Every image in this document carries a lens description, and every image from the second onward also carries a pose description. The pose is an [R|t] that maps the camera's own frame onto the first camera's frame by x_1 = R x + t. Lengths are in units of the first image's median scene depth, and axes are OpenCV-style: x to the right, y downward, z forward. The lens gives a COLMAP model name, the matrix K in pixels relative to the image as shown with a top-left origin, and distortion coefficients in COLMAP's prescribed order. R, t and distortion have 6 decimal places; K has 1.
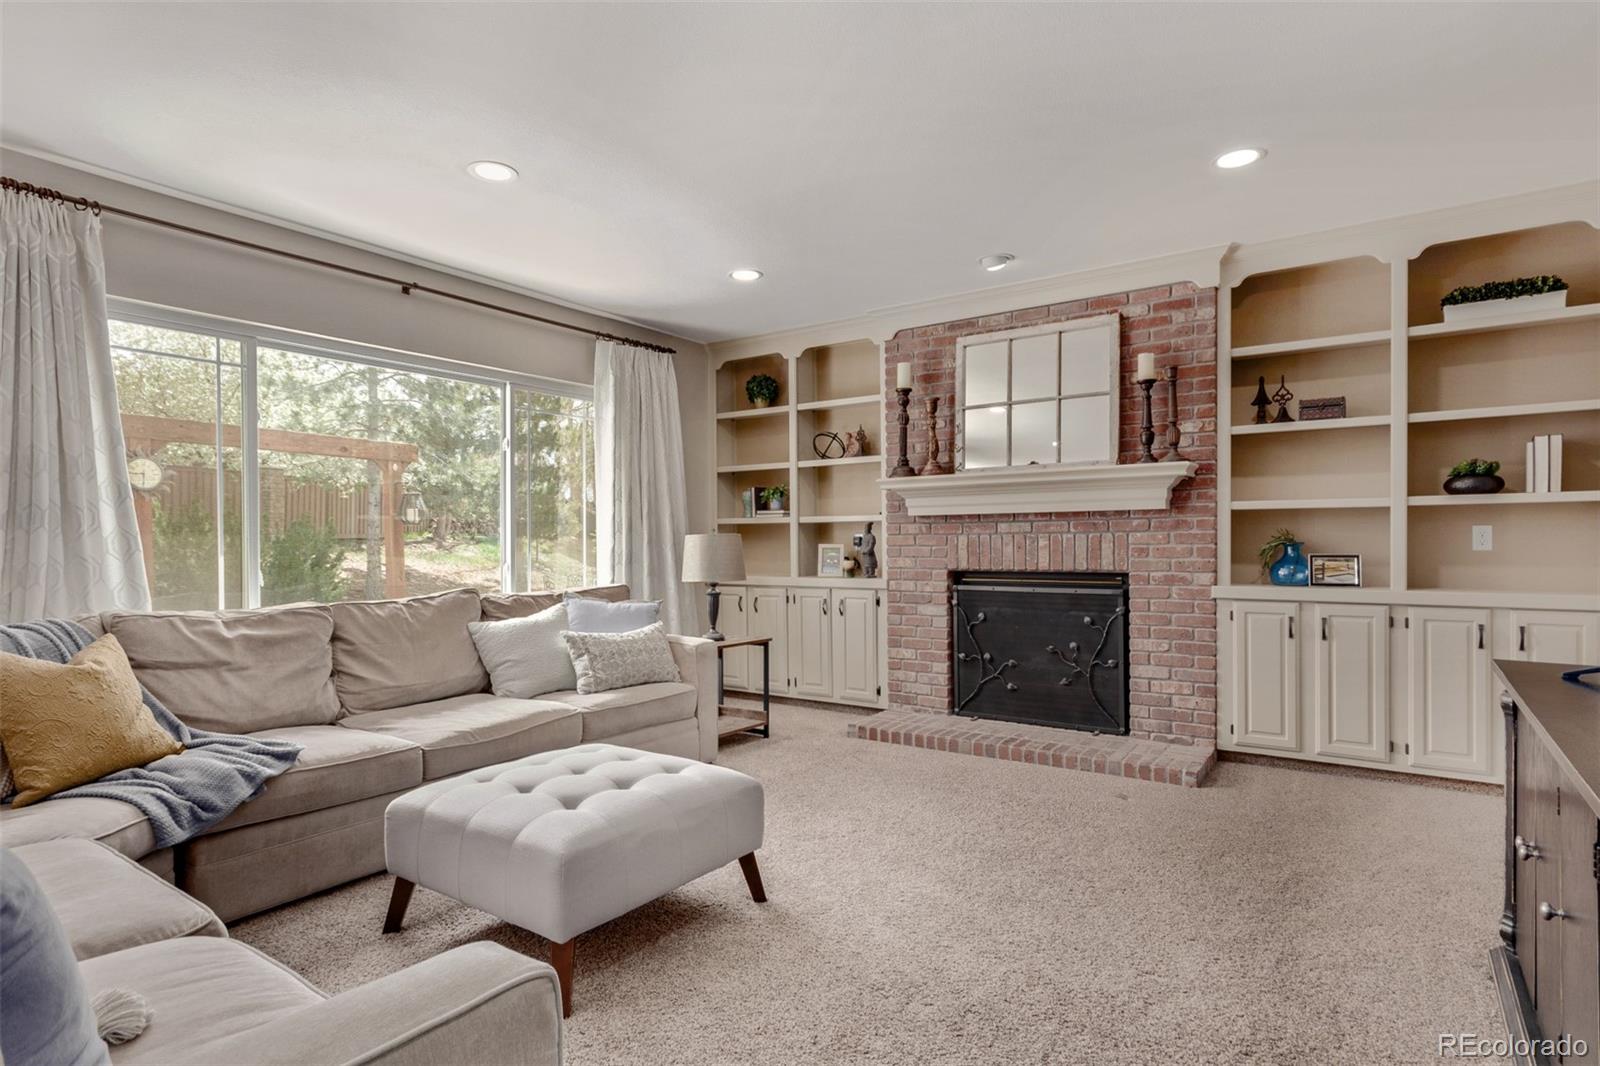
lens RADIAL K [[842.0, 0, 826.2], [0, 842.0, 547.9], [0, 0, 1]] dist [-0.000484, 0.001433]
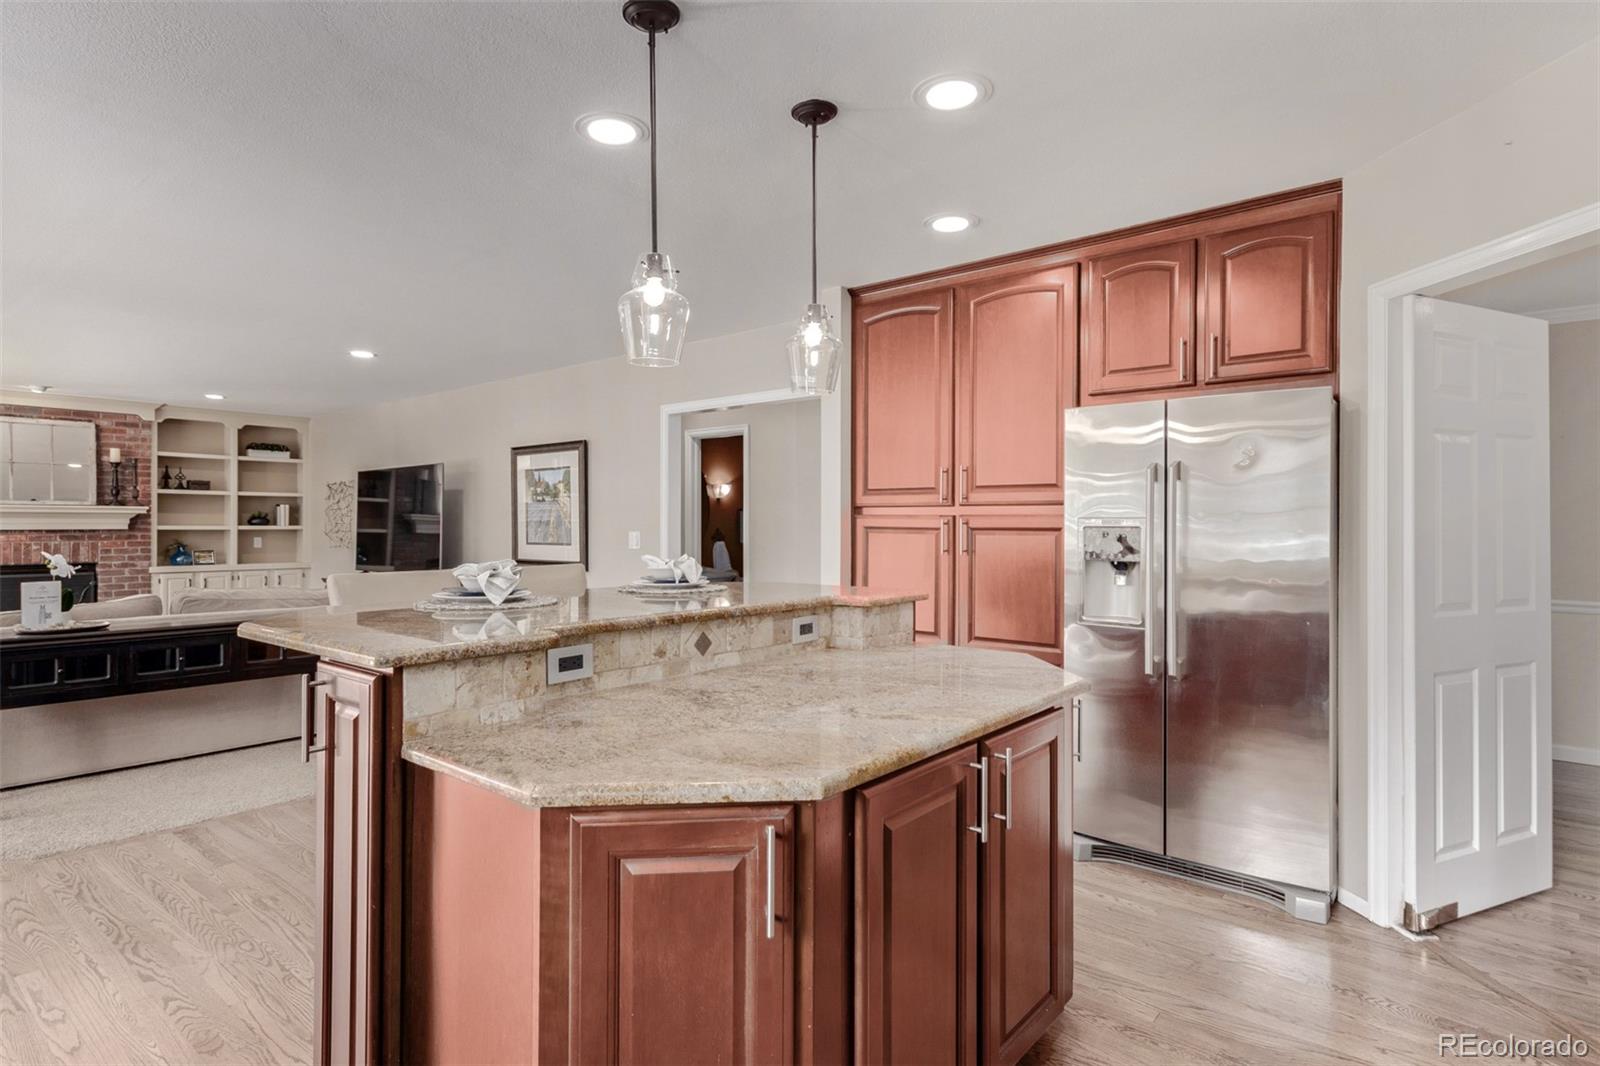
lens RADIAL K [[842.0, 0, 798.4], [0, 842.0, 527.2], [0, 0, 1]] dist [-0.000484, 0.001433]
pose [[0.070184, 0.007436, 0.997506, -1.481333], [0.007979, 0.999936, -0.008016, -0.022593], [-0.997502, 0.008522, 0.070120, -0.718025]]
